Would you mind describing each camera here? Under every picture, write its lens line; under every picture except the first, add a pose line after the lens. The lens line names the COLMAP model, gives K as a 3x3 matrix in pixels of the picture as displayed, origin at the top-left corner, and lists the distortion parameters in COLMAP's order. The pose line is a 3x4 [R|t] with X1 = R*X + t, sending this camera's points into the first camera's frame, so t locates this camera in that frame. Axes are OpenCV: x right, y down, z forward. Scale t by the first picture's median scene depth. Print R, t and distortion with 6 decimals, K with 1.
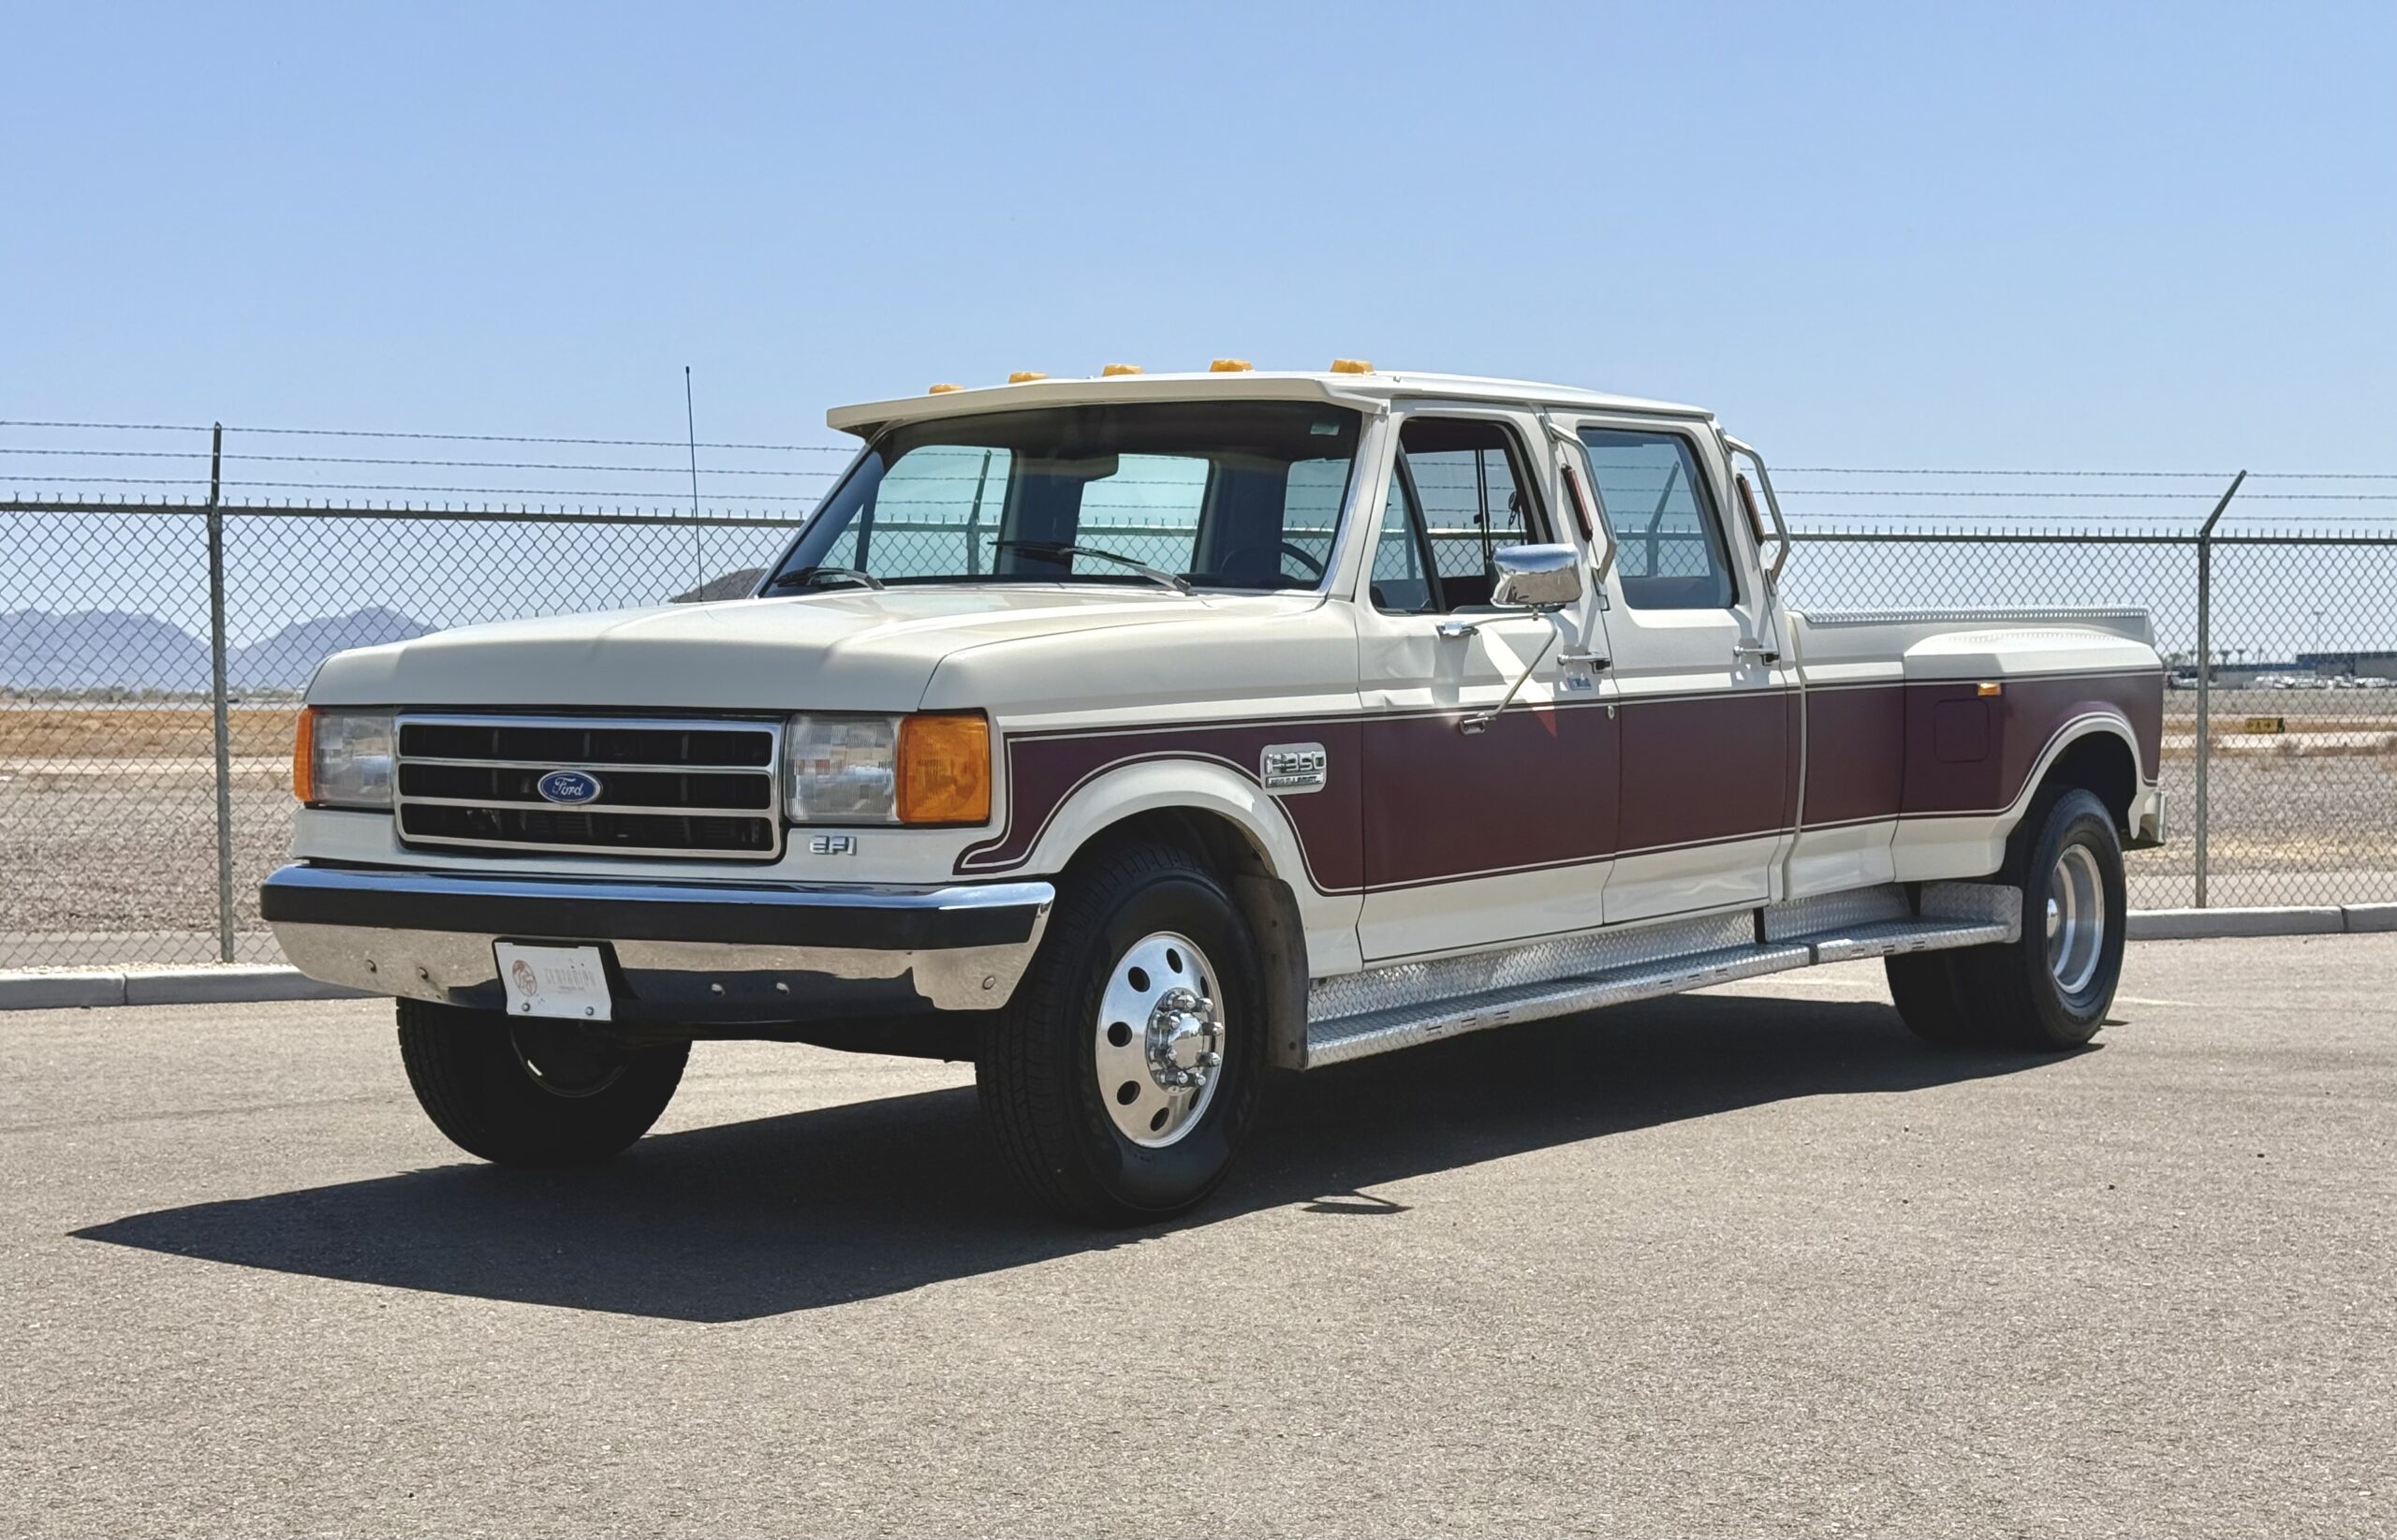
lens RADIAL K [[3453.7, 0, 1236.3], [0, 3453.7, 908.6], [0, 0, 1]] dist [0.183520, 0.000000]
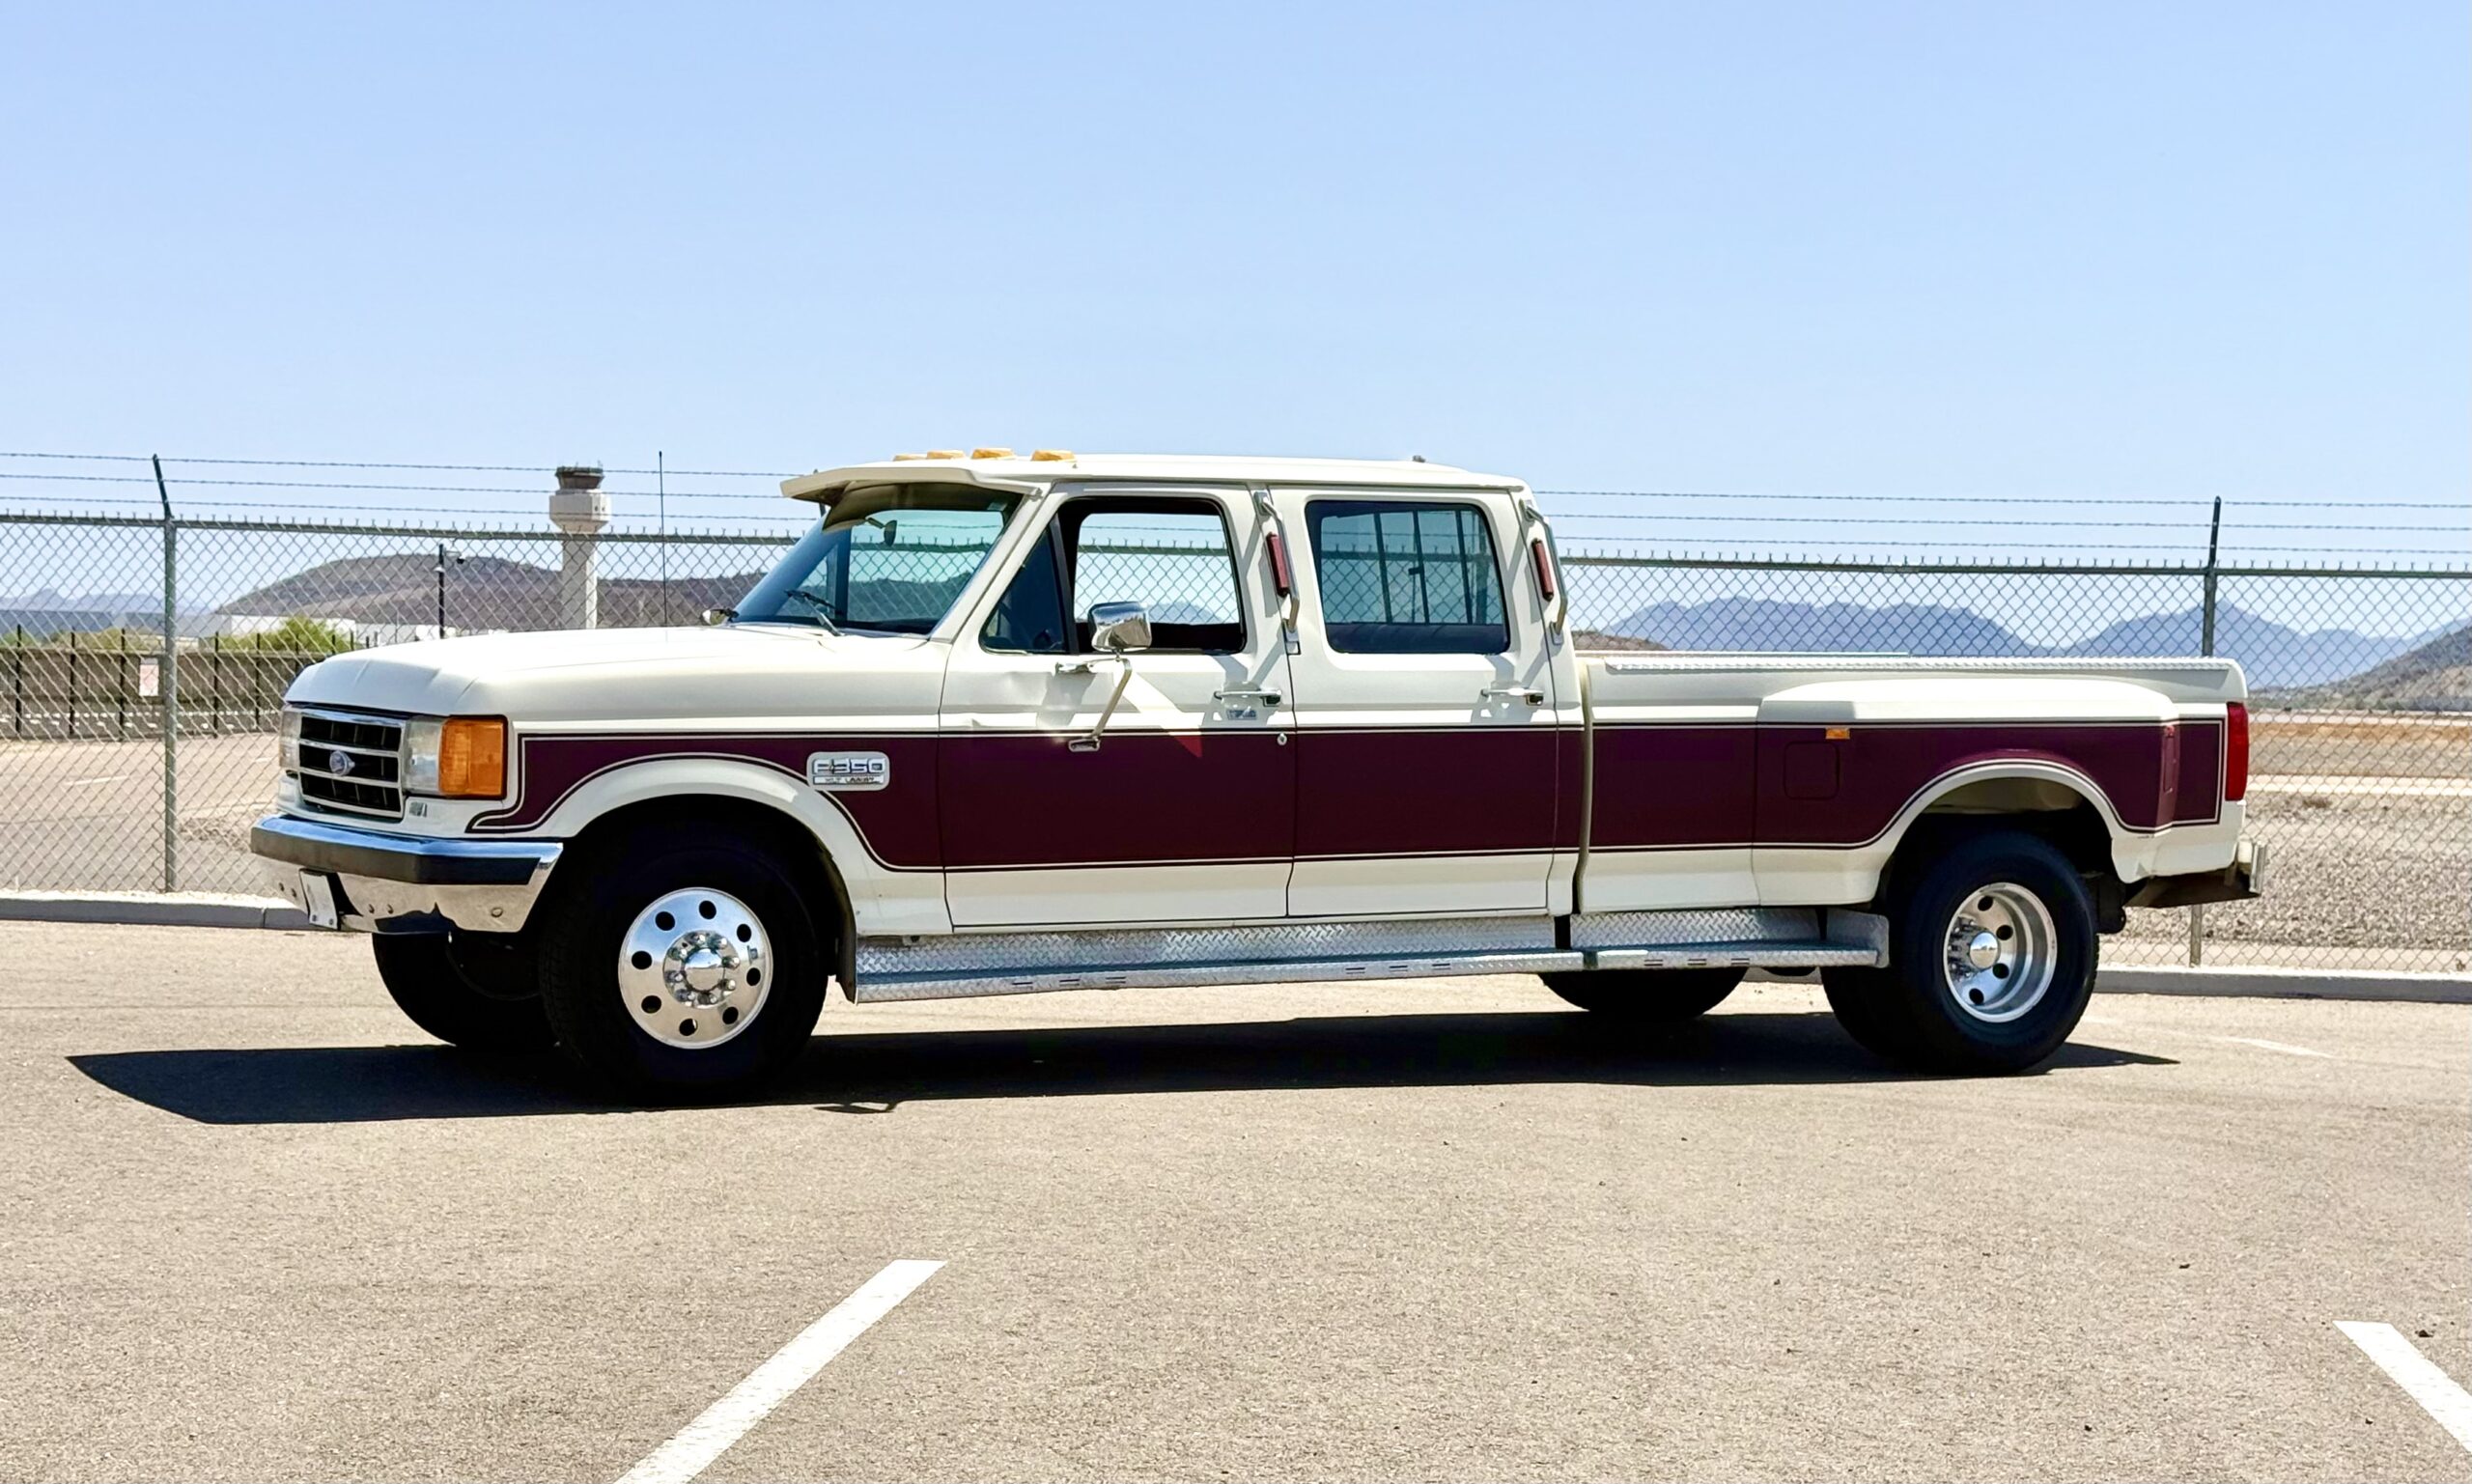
lens RADIAL K [[3986.2, 0, 1236.3], [0, 3986.2, 896.8], [0, 0, 1]] dist [0.164580, 0.000000]
pose [[0.890919, 0.051767, -0.451202, 0.810039], [-0.057120, 0.998366, 0.001756, -0.004087], [0.450556, 0.024208, 0.892420, -0.271927]]
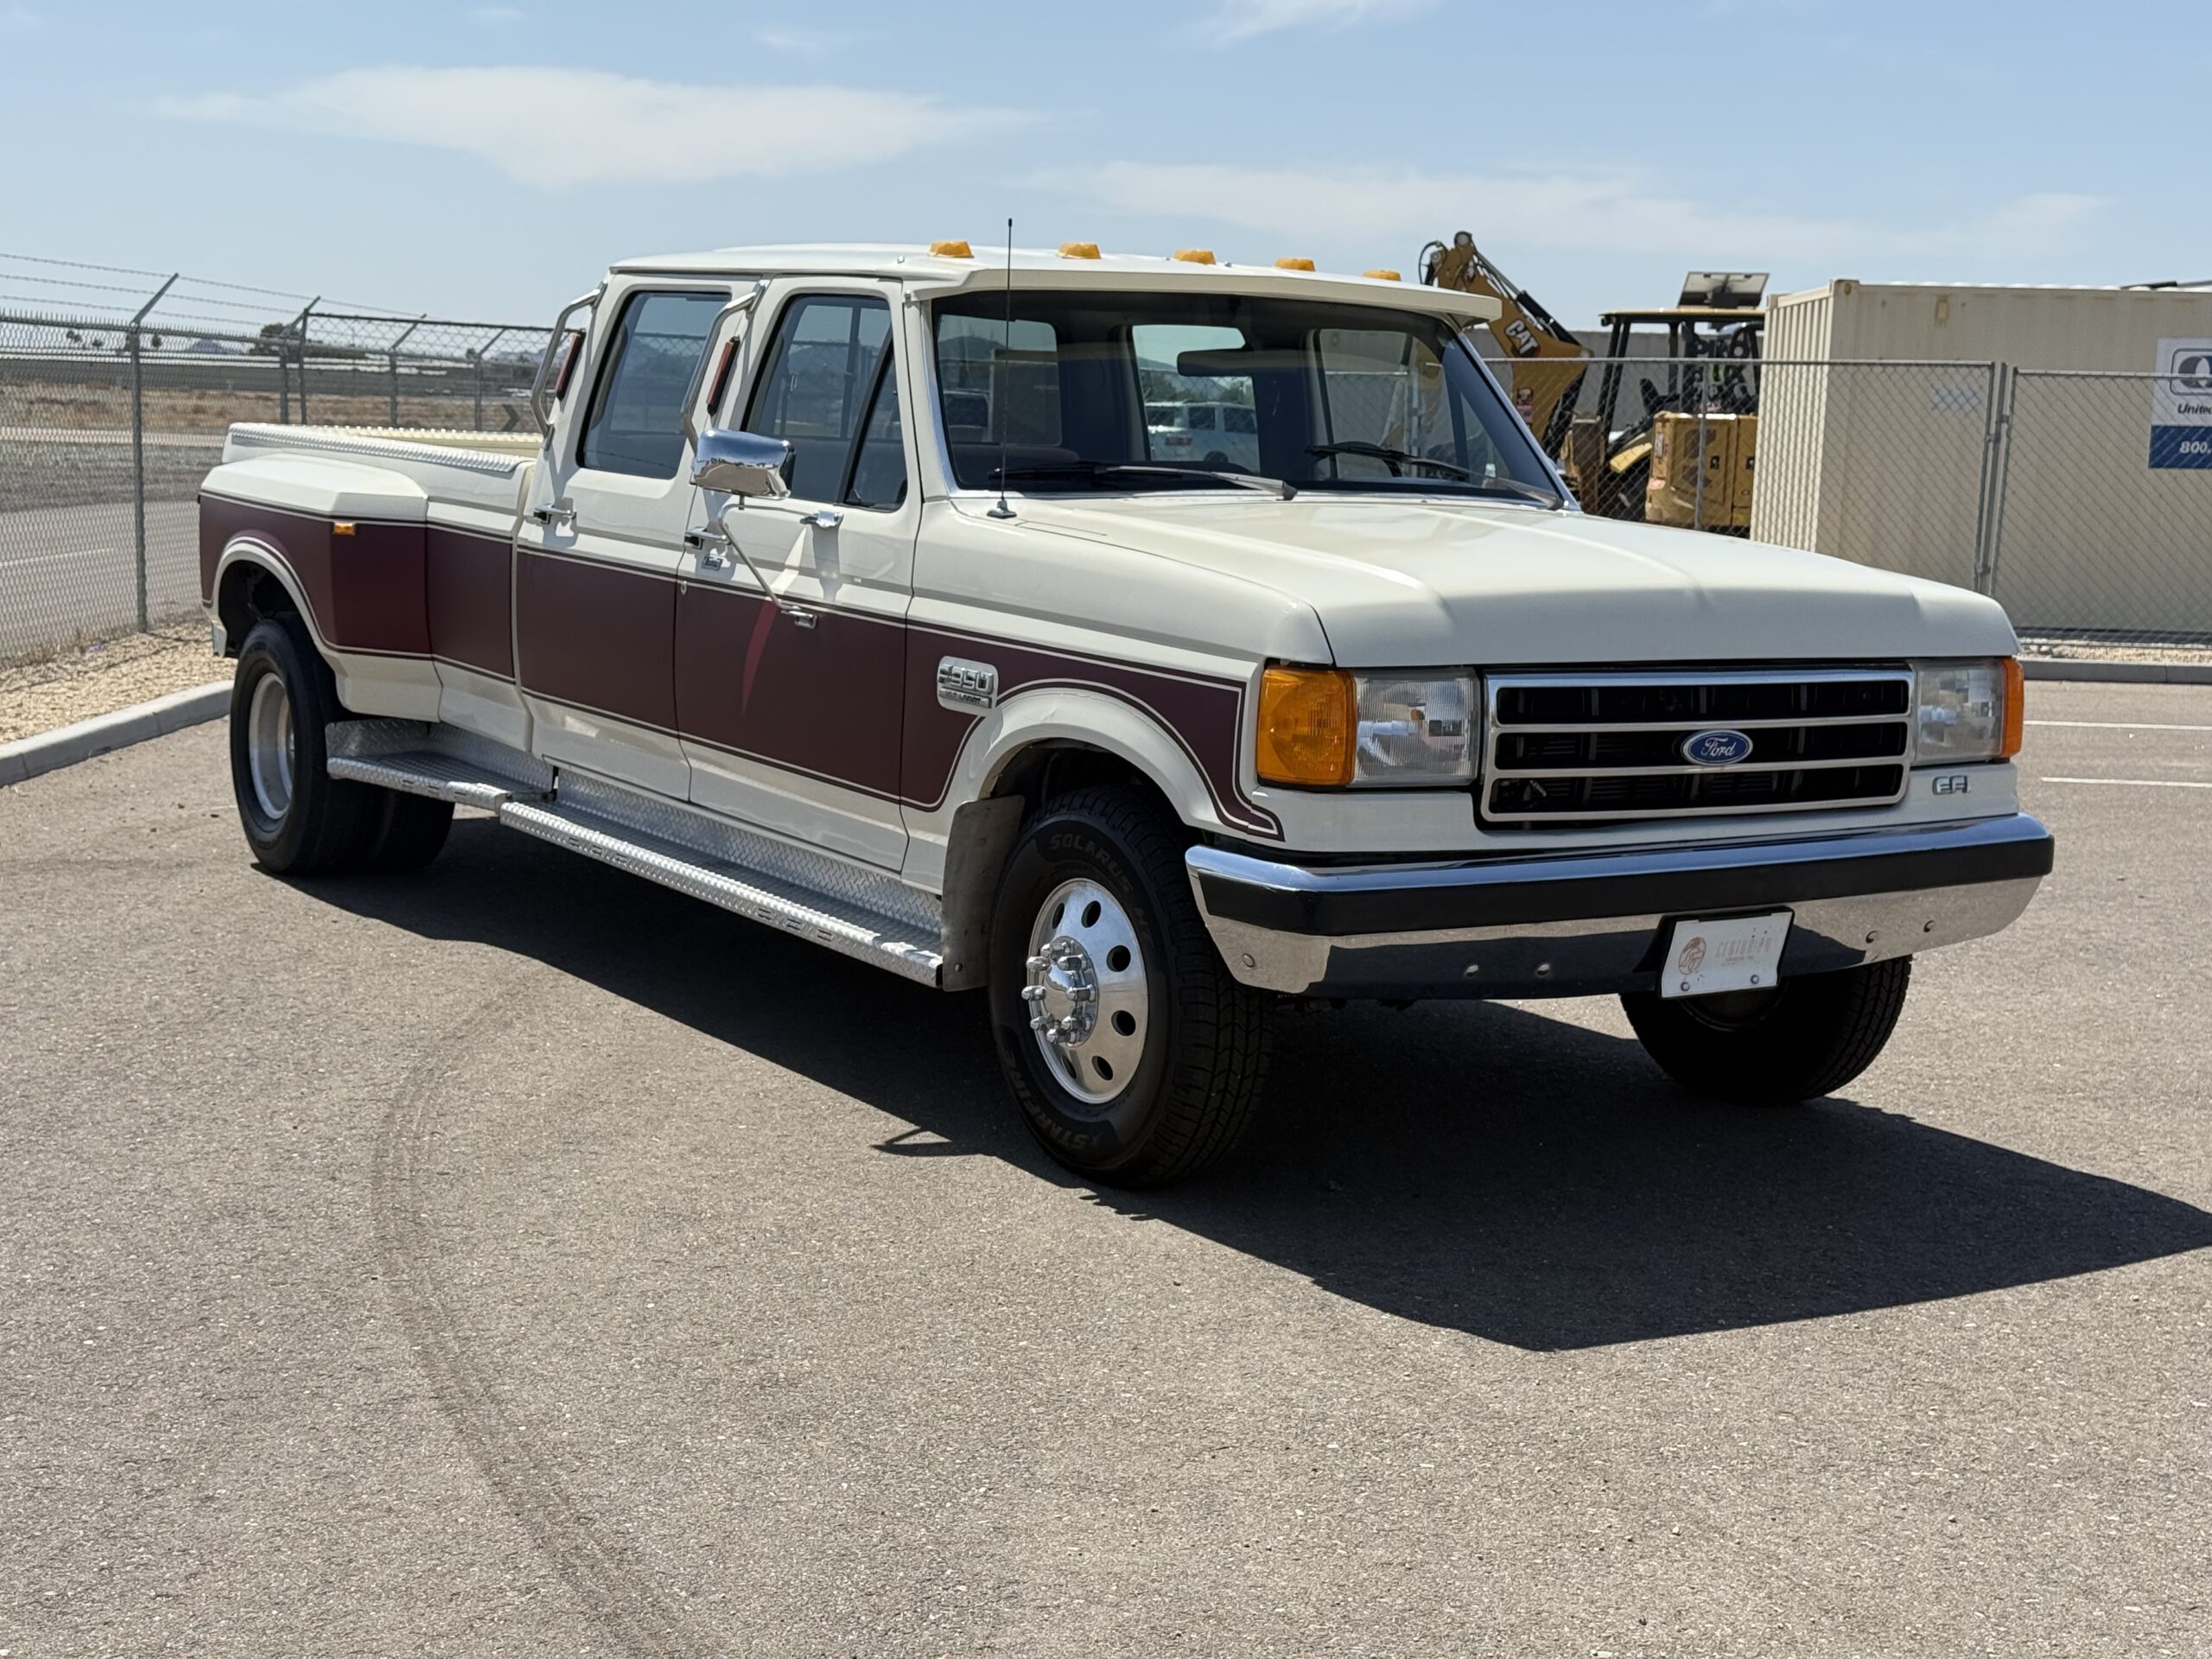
lens RADIAL K [[3105.5, 0, 1110.7], [0, 3105.5, 843.8], [0, 0, 1]] dist [0.100208, 0.000000]
pose [[0.367709, -0.112758, 0.923080, -0.955271], [0.025994, 0.993480, 0.111003, -0.098845], [-0.929578, -0.016823, 0.368242, 0.780415]]
